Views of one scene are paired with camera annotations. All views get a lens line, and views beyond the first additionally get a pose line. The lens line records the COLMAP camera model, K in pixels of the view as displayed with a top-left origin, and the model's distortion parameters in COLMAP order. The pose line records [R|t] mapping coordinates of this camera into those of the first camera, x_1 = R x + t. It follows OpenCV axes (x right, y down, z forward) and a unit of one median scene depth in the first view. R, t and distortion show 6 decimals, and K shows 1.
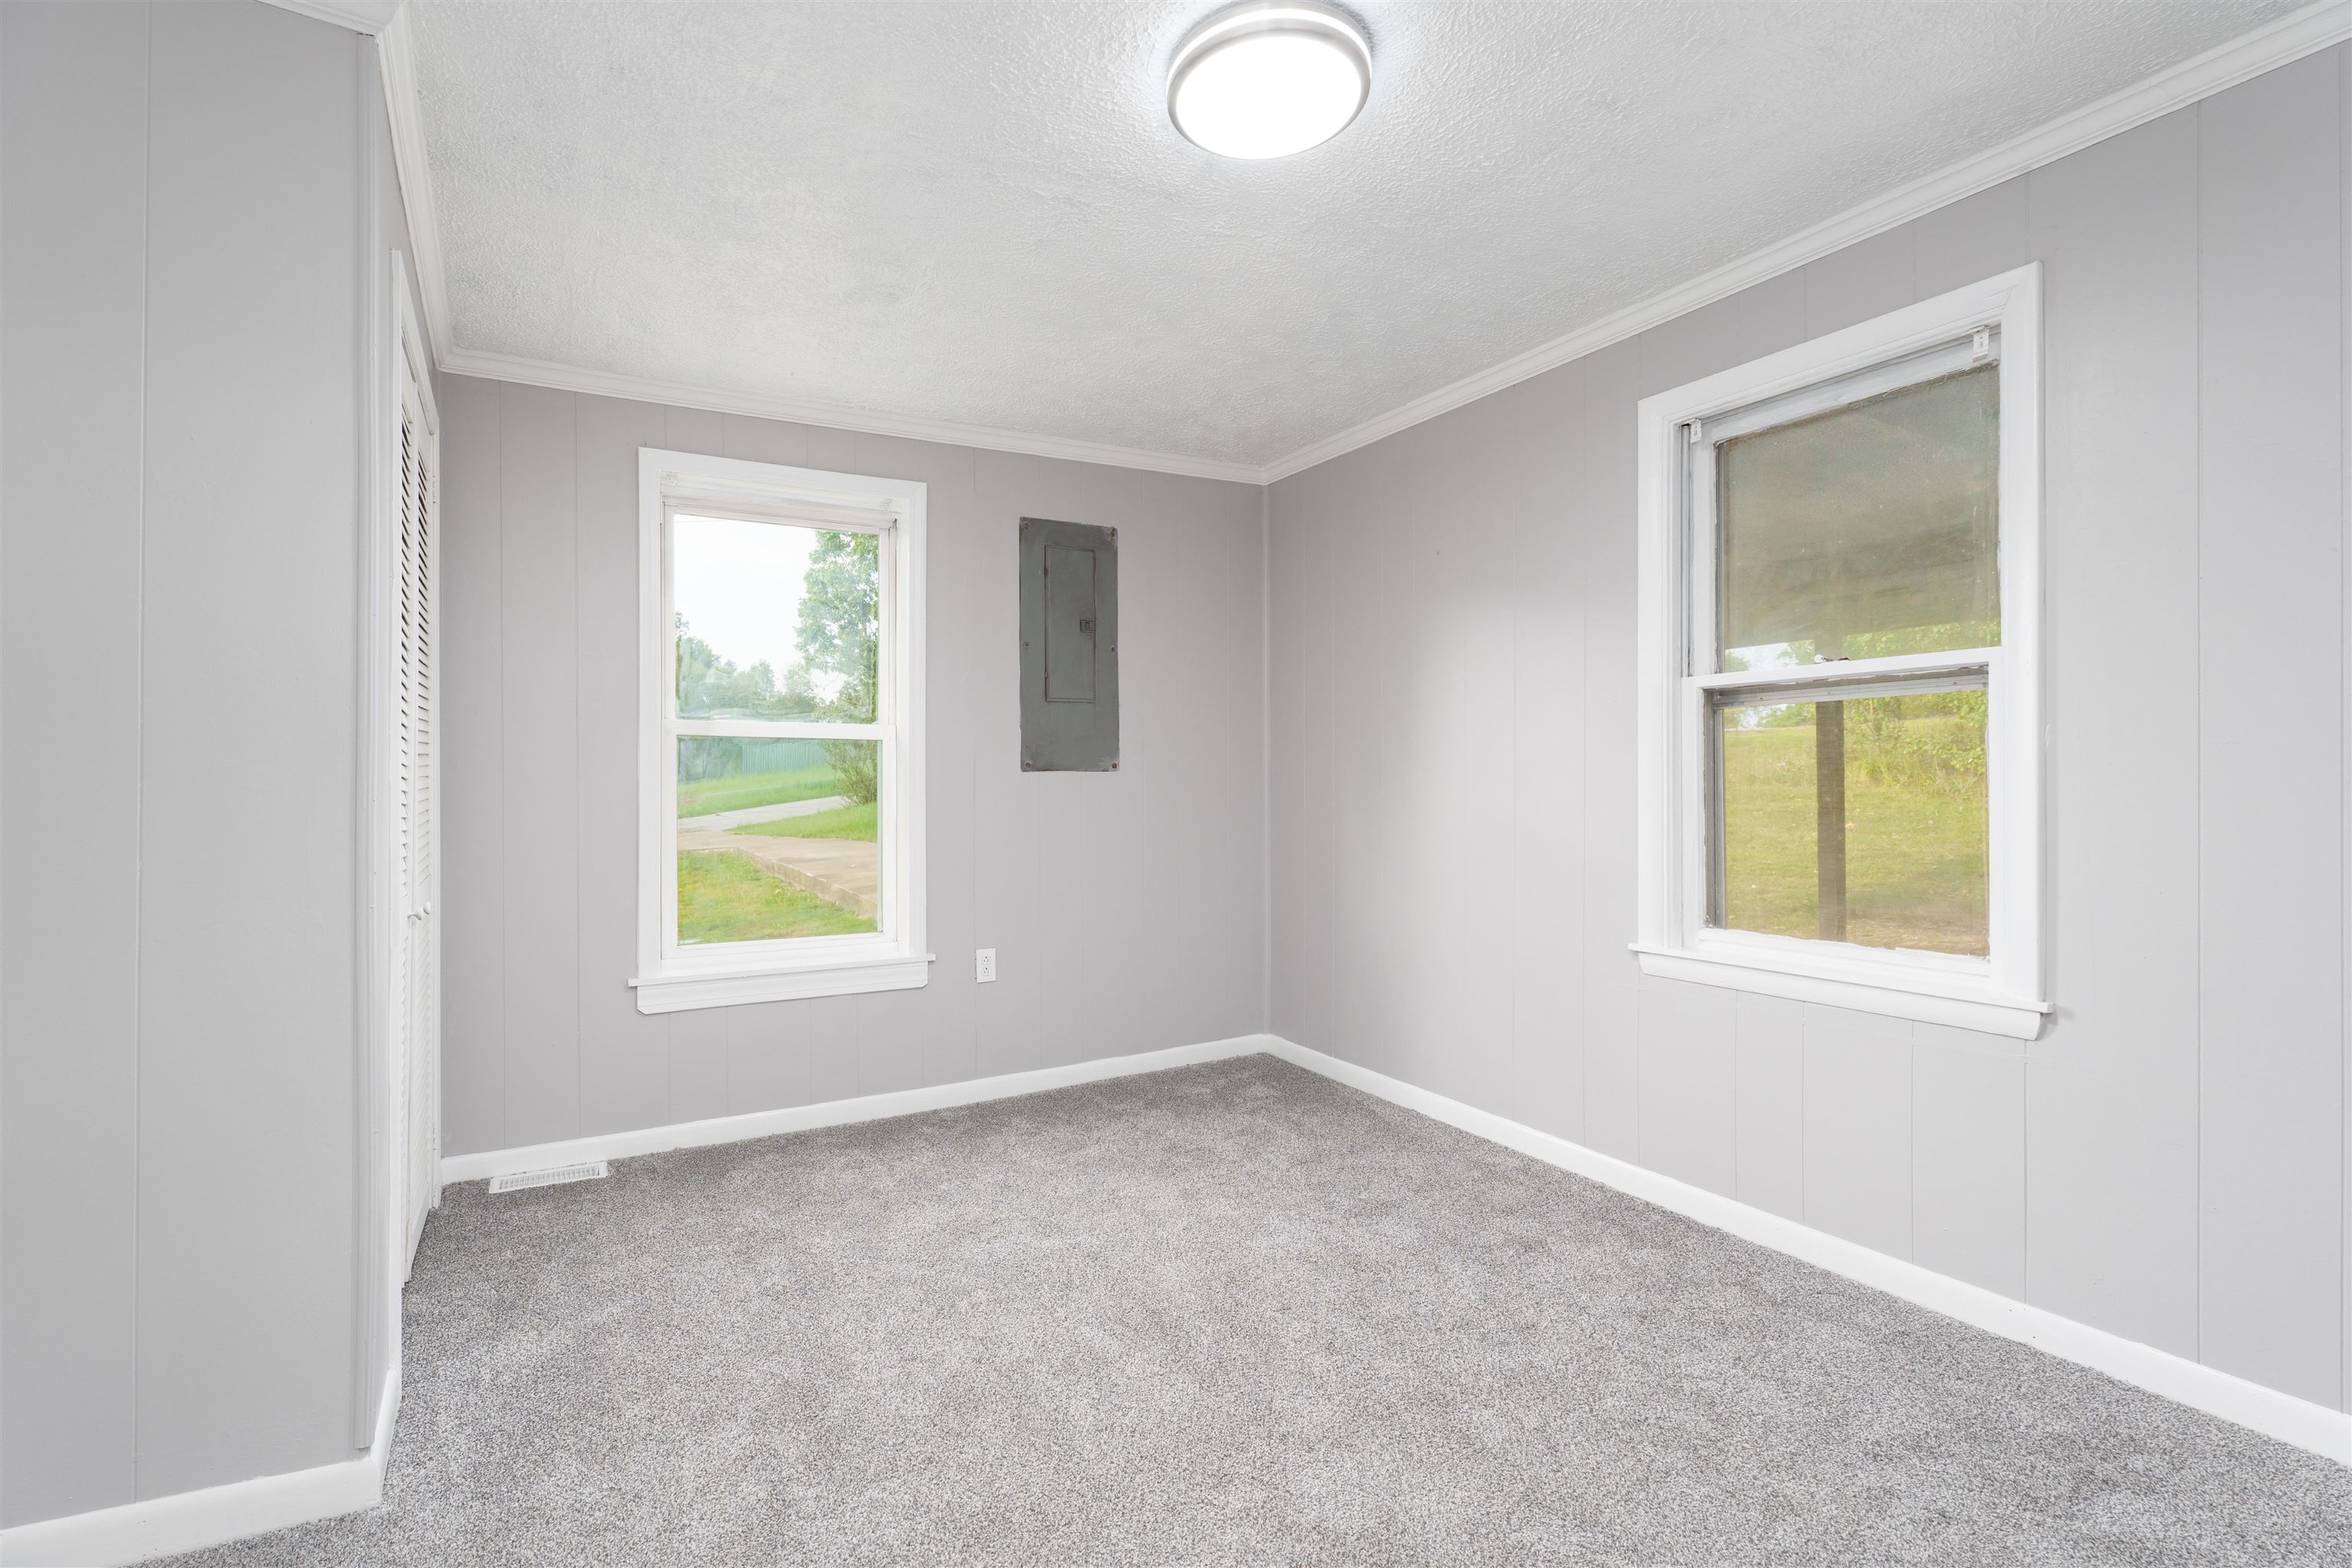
lens RADIAL K [[1045.9, 0, 1211.0], [0, 1045.9, 764.2], [0, 0, 1]] dist [-0.005292, 0.001415]
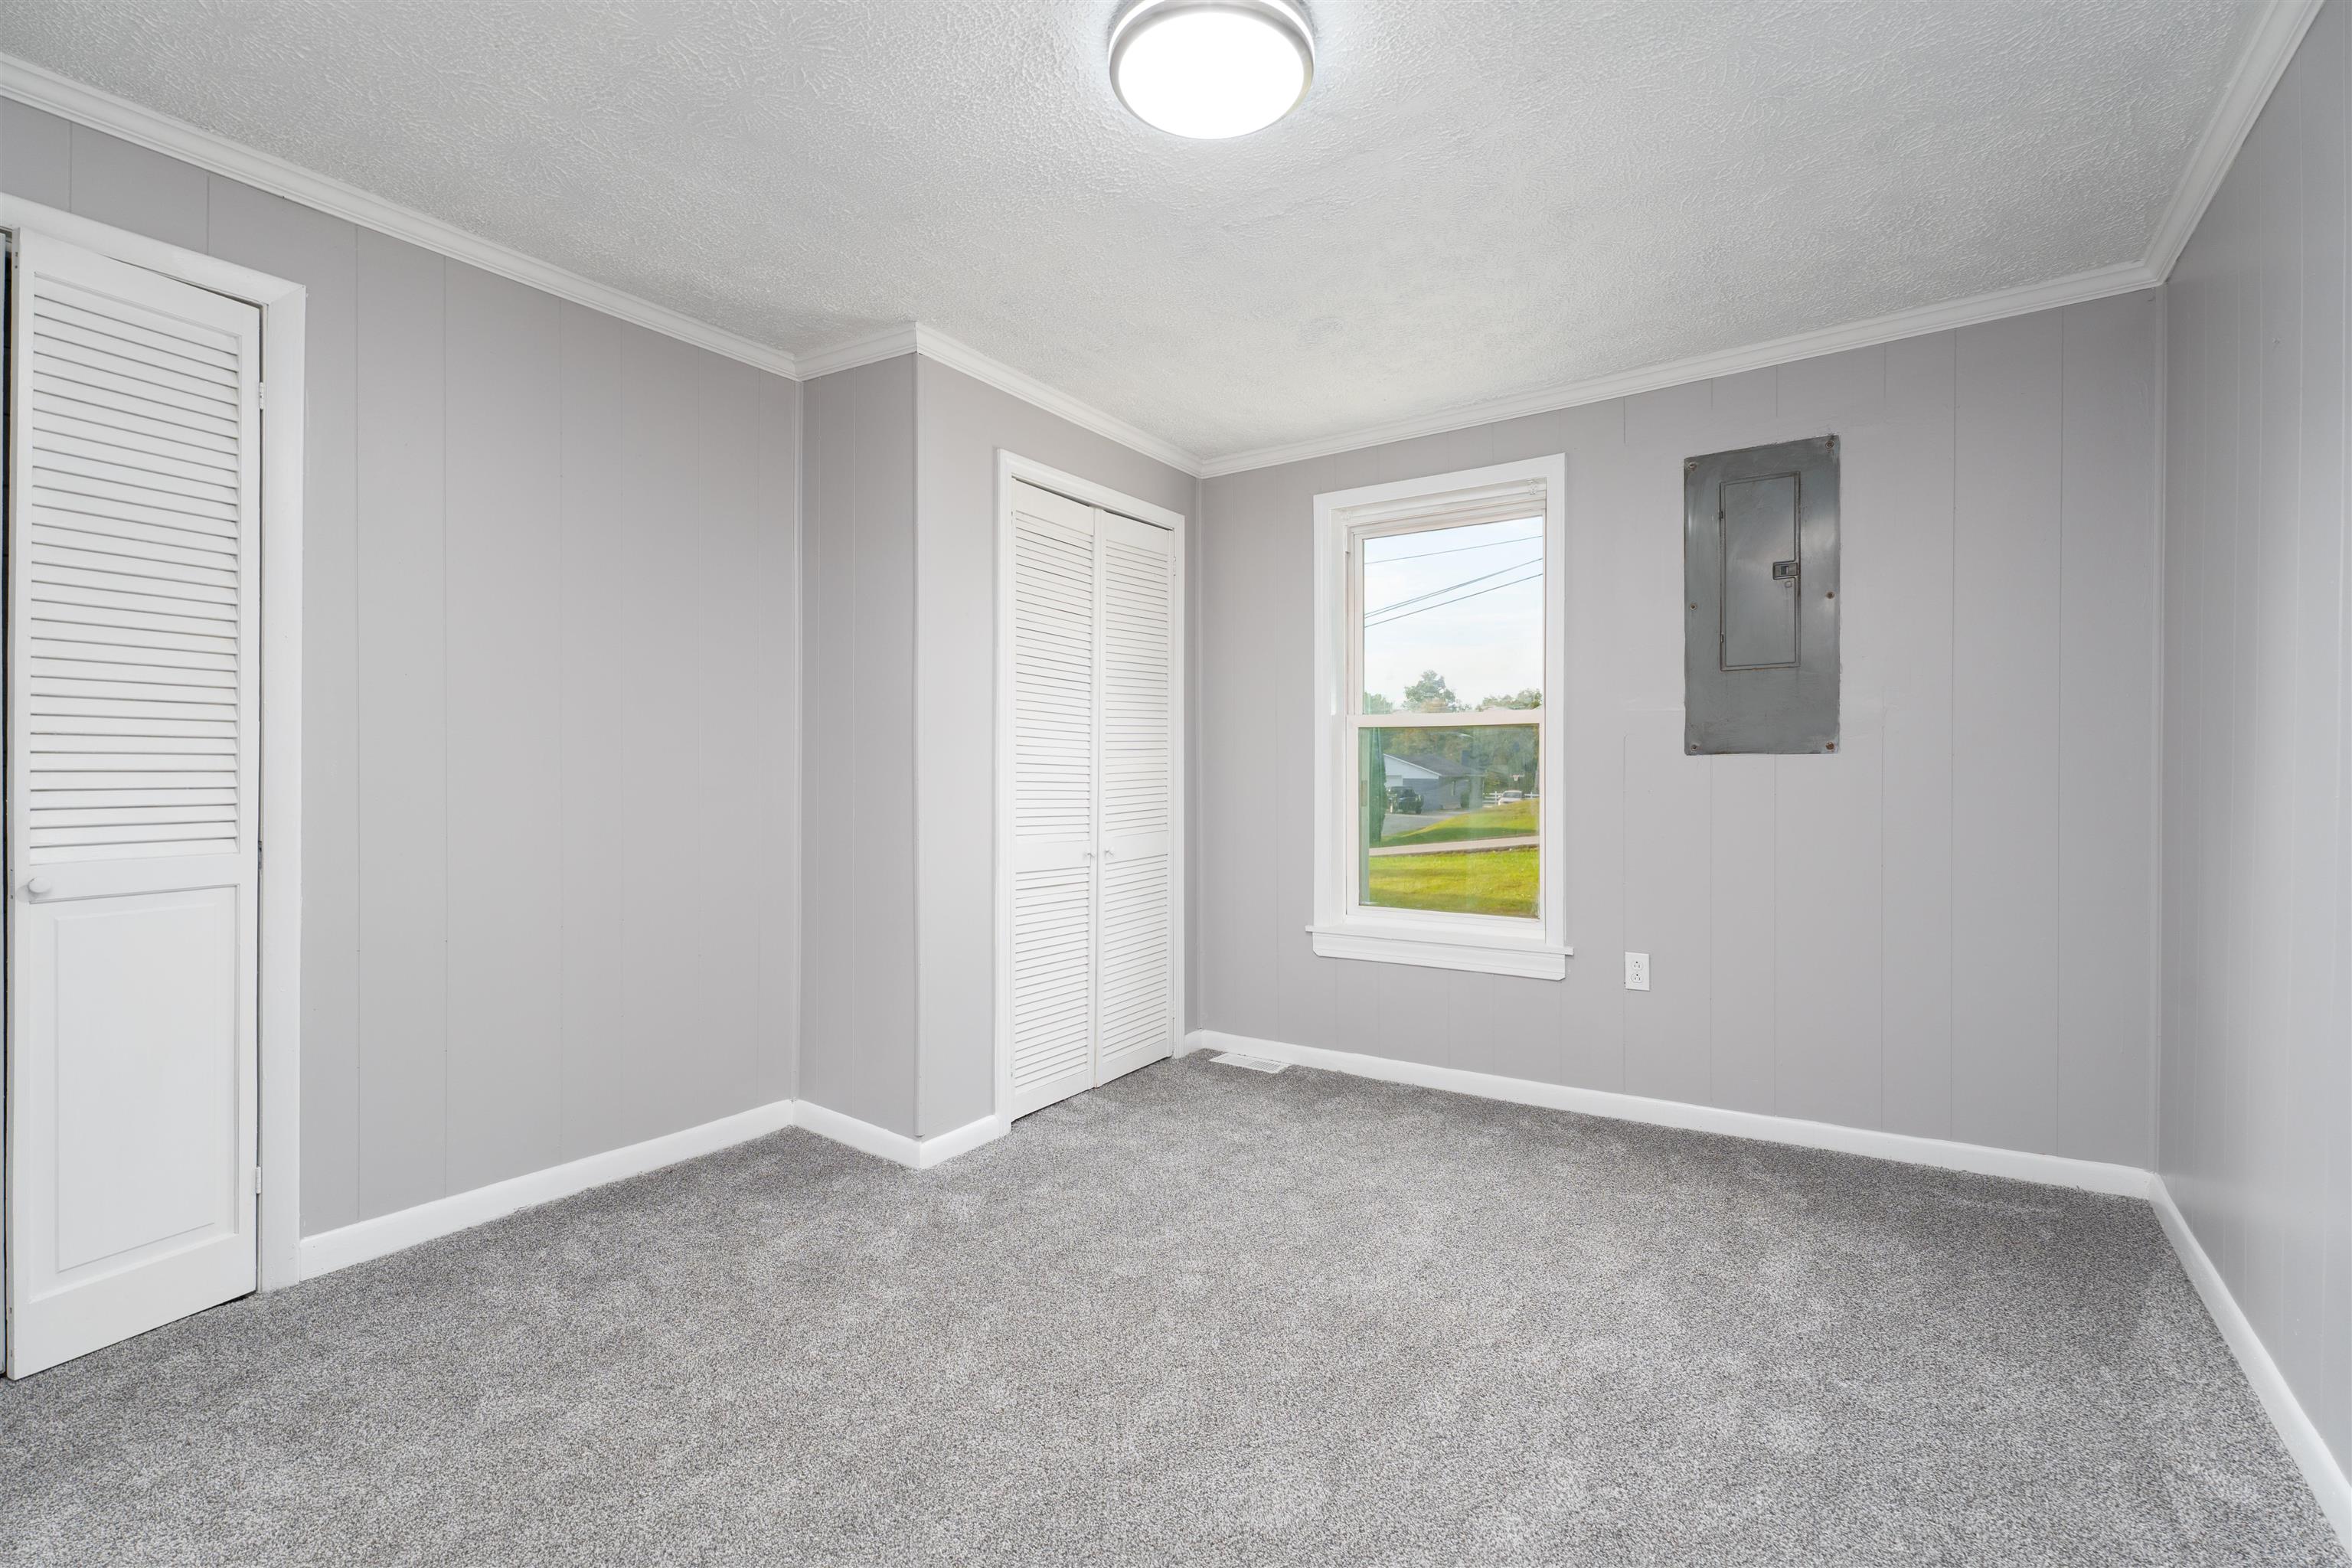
lens RADIAL K [[1045.9, 0, 1147.9], [0, 1045.9, 774.6], [0, 0, 1]] dist [-0.005292, 0.001415]
pose [[0.448491, 0.004492, -0.893776, 0.408999], [0.015540, 0.999797, 0.012822, 0.005292], [0.893652, -0.019640, 0.448330, 0.231602]]
